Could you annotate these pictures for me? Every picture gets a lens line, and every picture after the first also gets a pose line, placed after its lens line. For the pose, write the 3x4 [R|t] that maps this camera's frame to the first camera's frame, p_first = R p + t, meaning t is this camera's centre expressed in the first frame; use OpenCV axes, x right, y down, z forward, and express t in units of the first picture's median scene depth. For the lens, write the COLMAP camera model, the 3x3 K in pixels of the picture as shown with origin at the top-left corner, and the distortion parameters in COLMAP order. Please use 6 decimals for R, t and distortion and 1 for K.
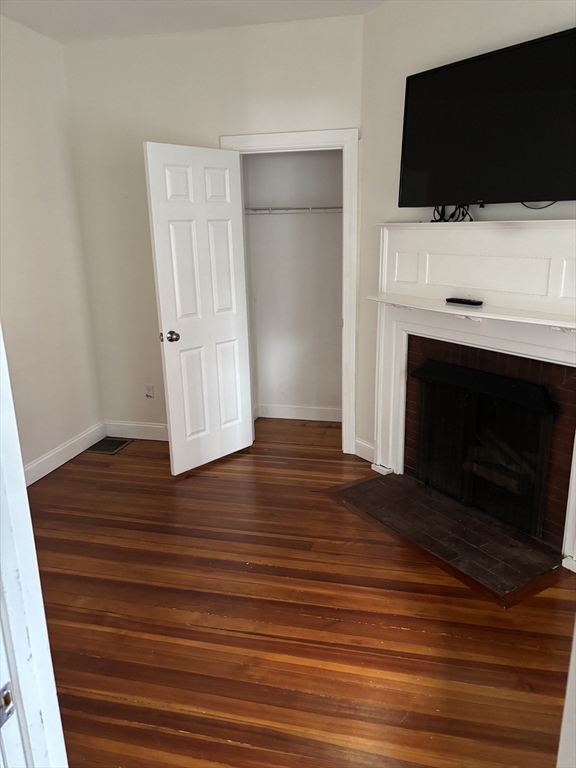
lens RADIAL K [[586.4, 0, 291.5], [0, 586.4, 387.2], [0, 0, 1]] dist [0.048167, -0.039724]
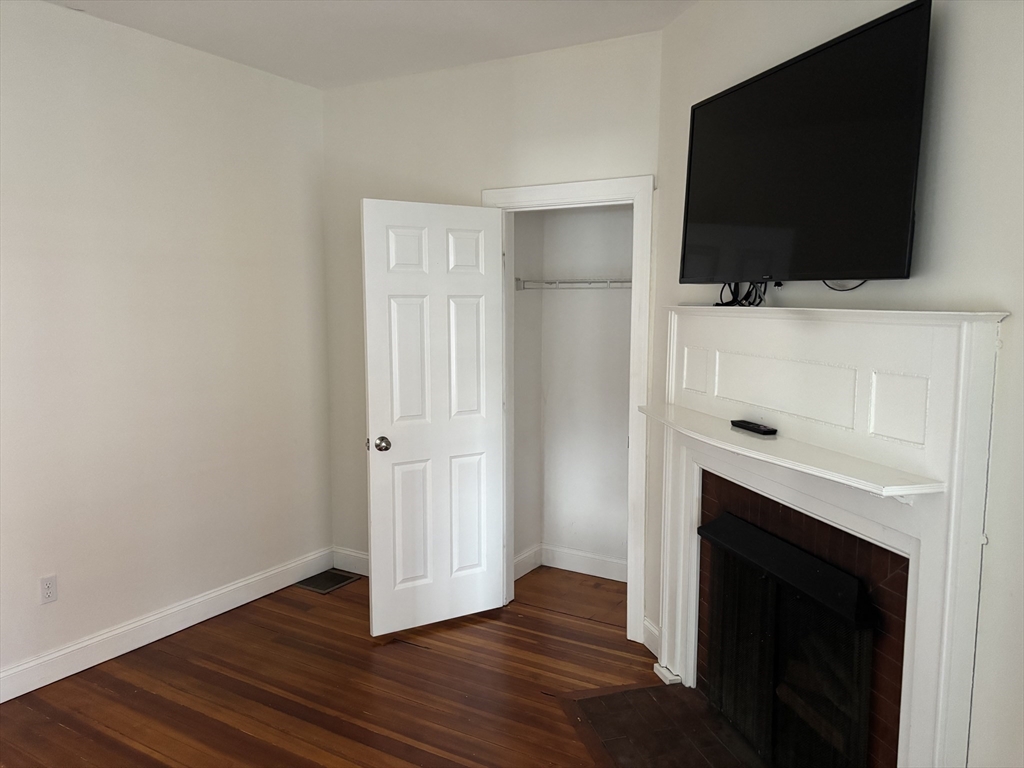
lens RADIAL K [[781.9, 0, 509.9], [0, 781.9, 386.8], [0, 0, 1]] dist [0.048167, -0.039724]
pose [[0.953870, 0.054423, -0.295244, 0.237387], [-0.099247, 0.985303, -0.139023, -0.035247], [0.283339, 0.161912, 0.945253, 0.089597]]
